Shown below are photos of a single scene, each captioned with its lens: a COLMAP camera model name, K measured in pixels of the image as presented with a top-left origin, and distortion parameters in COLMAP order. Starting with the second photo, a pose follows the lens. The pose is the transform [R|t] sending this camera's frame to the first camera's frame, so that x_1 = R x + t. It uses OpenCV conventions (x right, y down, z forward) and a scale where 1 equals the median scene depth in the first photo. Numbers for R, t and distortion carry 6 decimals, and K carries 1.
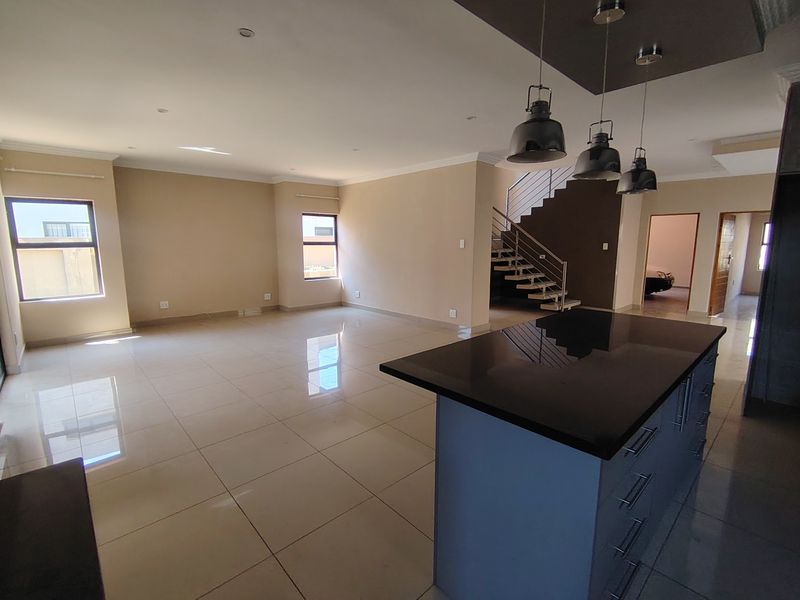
lens RADIAL K [[377.3, 0, 400.0], [0, 377.3, 300.0], [0, 0, 1]] dist [0.003236, 0.000388]
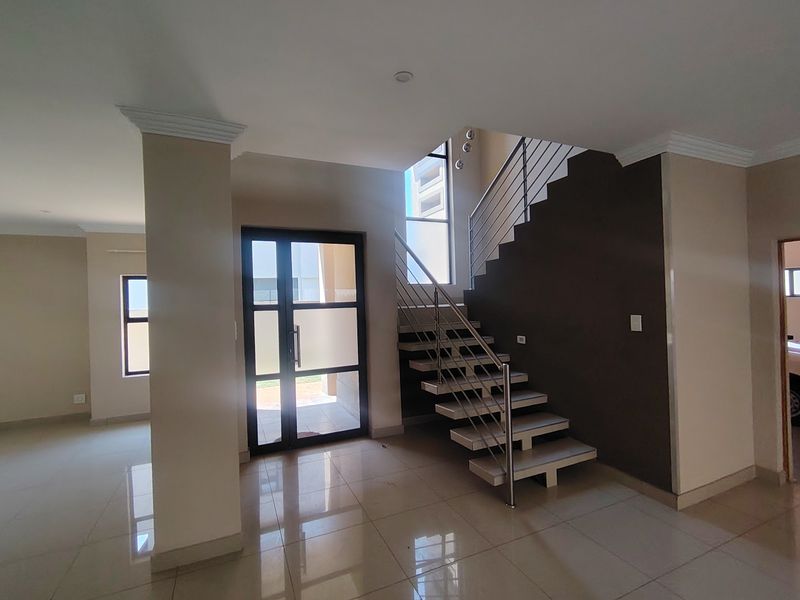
lens RADIAL K [[404.2, 0, 400.0], [0, 404.2, 300.0], [0, 0, 1]] dist [0.001381, 0.000254]
pose [[0.938647, -0.026925, -0.343826, 0.465790], [-0.030195, 0.986703, -0.159701, -0.088292], [0.343554, 0.160285, 0.925354, 0.514643]]
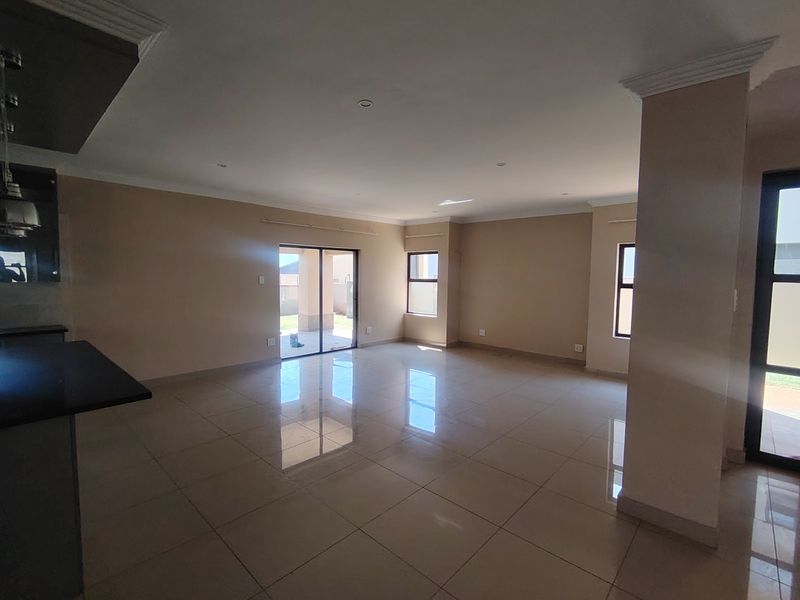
lens RADIAL K [[401.5, 0, 400.0], [0, 401.5, 300.0], [0, 0, 1]] dist [0.020660, -0.000572]
pose [[0.045103, 0.064064, -0.996926, 0.517900], [-0.170279, 0.983831, 0.055518, -0.096930], [0.984363, 0.167251, 0.055283, 0.566759]]
